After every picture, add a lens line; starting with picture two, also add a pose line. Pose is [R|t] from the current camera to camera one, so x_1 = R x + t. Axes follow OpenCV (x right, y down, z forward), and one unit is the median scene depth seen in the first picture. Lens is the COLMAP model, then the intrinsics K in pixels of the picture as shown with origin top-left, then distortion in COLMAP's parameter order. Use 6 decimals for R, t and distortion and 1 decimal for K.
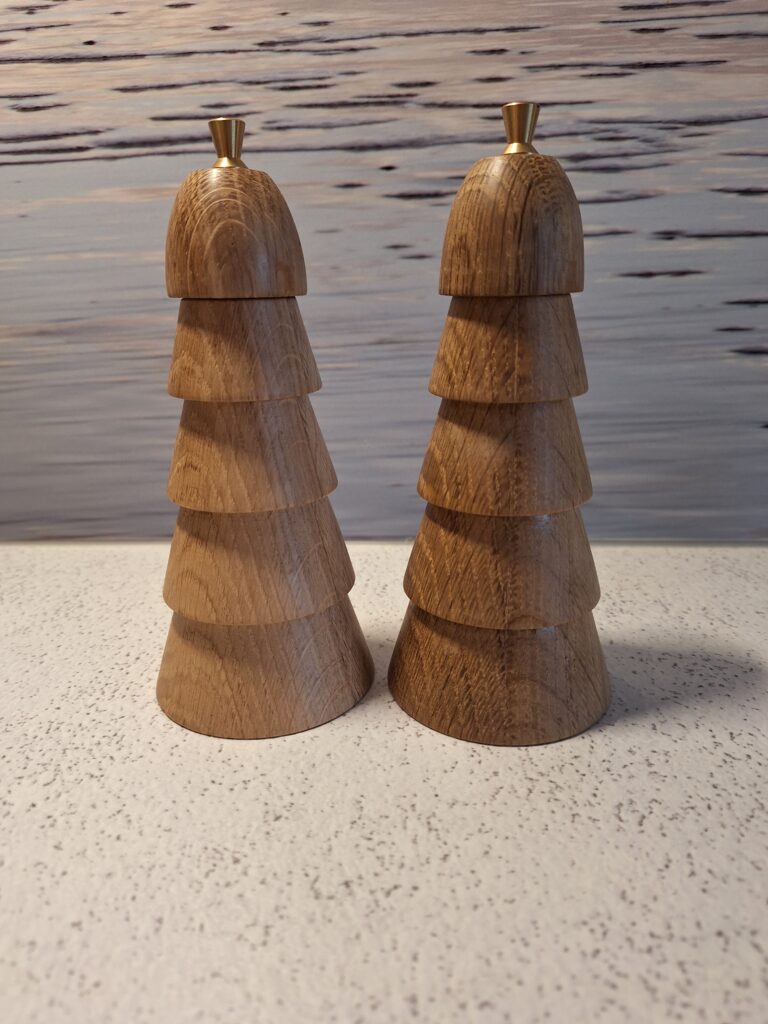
lens RADIAL K [[725.7, 0, 373.6], [0, 725.7, 503.1], [0, 0, 1]] dist [0.009650, -0.034367]
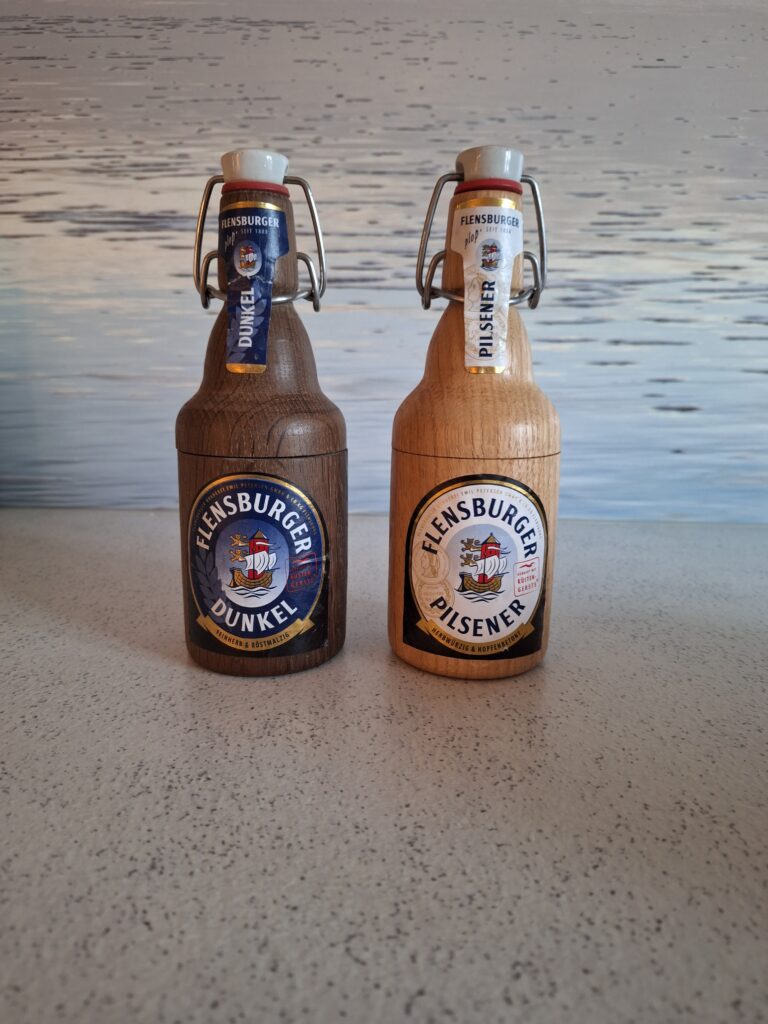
lens RADIAL K [[725.7, 0, 378.9], [0, 725.7, 503.4], [0, 0, 1]] dist [0.009650, -0.034367]
pose [[0.998574, 0.030268, 0.043974, -0.258513], [-0.025348, 0.993782, -0.108422, 0.247637], [-0.046982, 0.107153, 0.993132, -0.748394]]
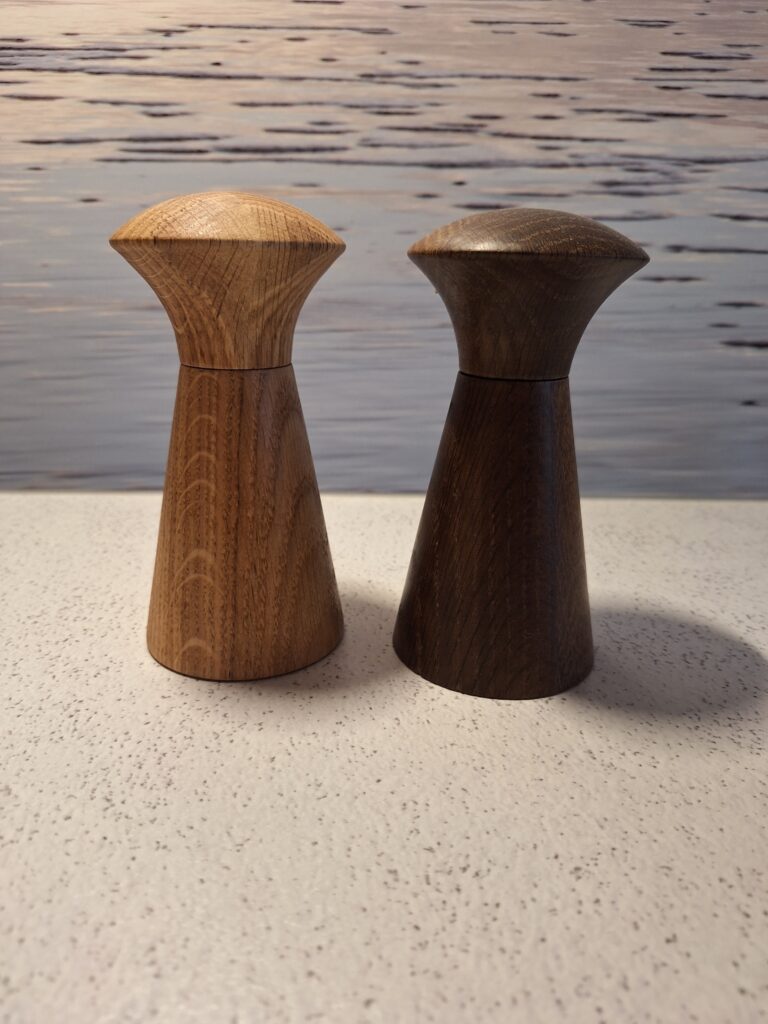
lens RADIAL K [[725.7, 0, 373.4], [0, 725.7, 500.1], [0, 0, 1]] dist [0.009650, -0.034367]
pose [[0.994471, 0.010082, 0.104528, -0.258459], [-0.010239, 0.999947, 0.000967, 0.076053], [-0.104513, -0.002032, 0.994521, -0.211965]]
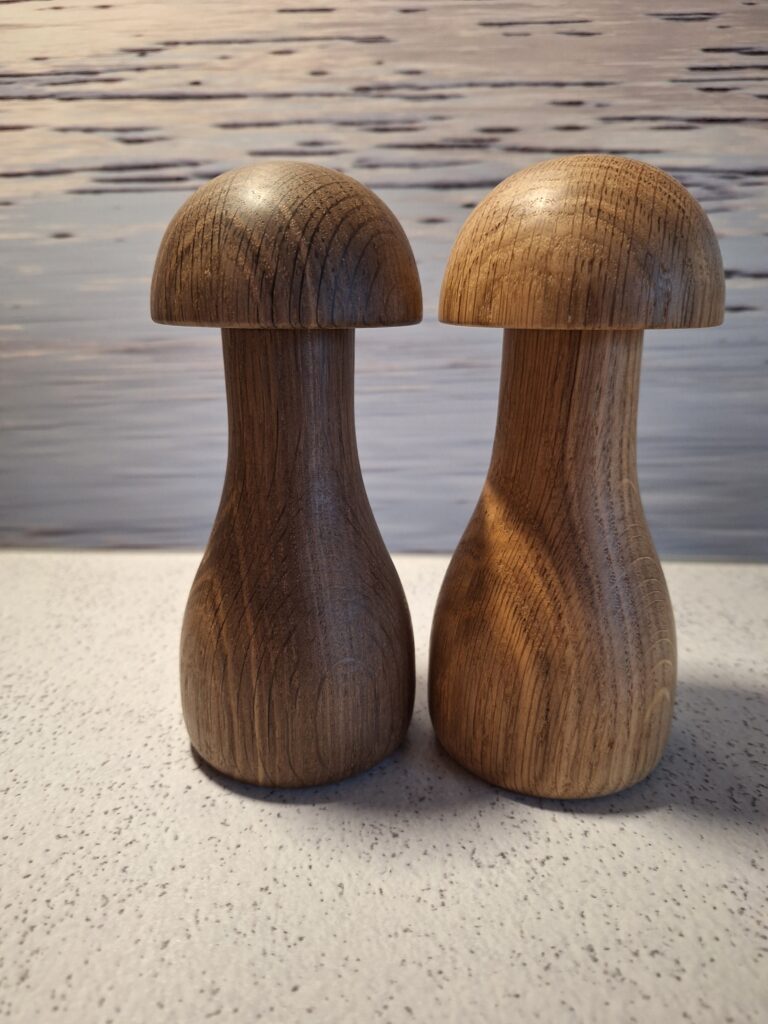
lens RADIAL K [[725.7, 0, 375.0], [0, 725.7, 504.0], [0, 0, 1]] dist [0.009650, -0.034367]
pose [[0.999514, 0.016658, 0.026352, -0.147179], [-0.015741, 0.999275, -0.034656, 0.020490], [-0.026910, 0.034224, 0.999052, -0.058674]]
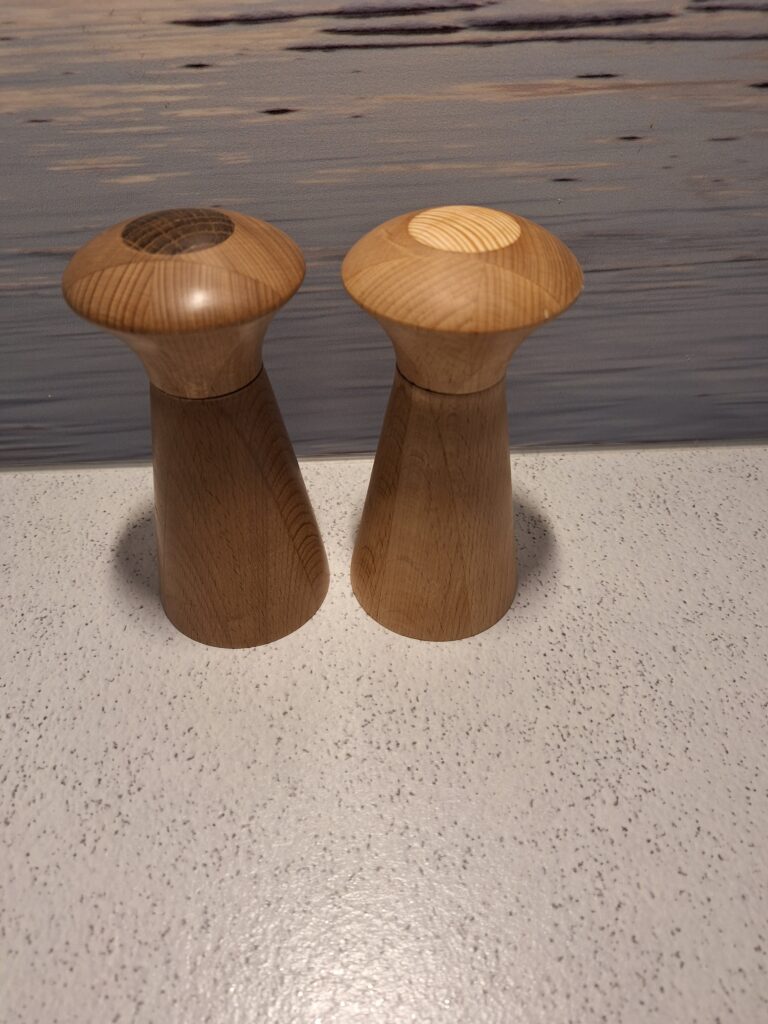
lens RADIAL K [[725.7, 0, 364.8], [0, 725.7, 495.1], [0, 0, 1]] dist [0.009650, -0.034367]
pose [[0.994439, -0.059466, 0.086916, -0.624315], [0.016780, 0.904250, 0.426673, -0.395457], [-0.103967, -0.422842, 0.900220, 0.117802]]
